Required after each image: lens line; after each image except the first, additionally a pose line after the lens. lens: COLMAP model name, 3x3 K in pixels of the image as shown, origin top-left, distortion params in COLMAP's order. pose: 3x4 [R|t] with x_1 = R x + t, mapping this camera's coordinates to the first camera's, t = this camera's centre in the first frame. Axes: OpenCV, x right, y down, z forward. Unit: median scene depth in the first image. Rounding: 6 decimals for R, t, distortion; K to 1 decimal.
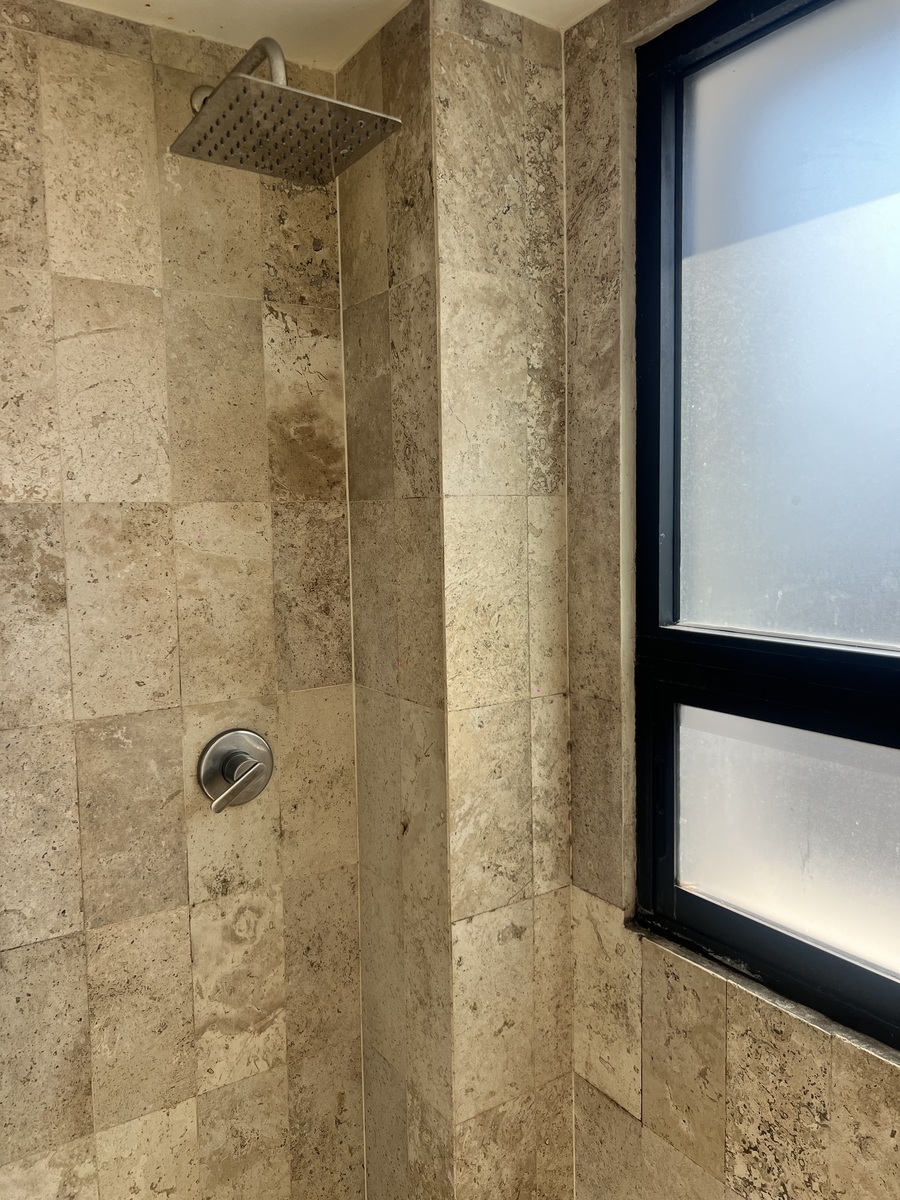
lens RADIAL K [[900.1, 0, 446.9], [0, 900.1, 593.1], [0, 0, 1]] dist [0.040466, -0.042491]
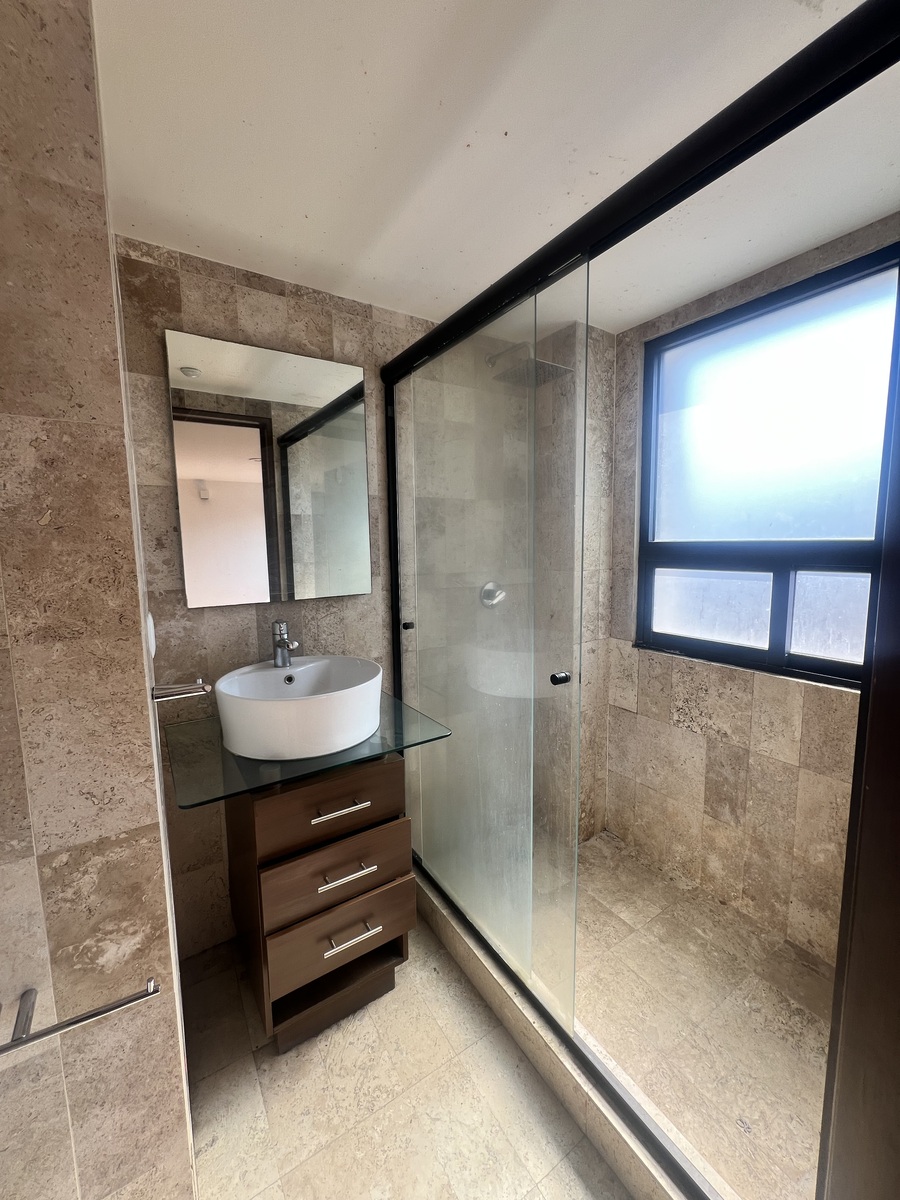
lens RADIAL K [[478.5, 0, 450.5], [0, 478.5, 597.4], [0, 0, 1]] dist [-0.007876, 0.000445]
pose [[0.999946, 0.004519, -0.009306, -0.373241], [-0.004234, 0.999525, 0.030523, 0.166047], [0.009439, -0.030482, 0.999491, -0.531067]]
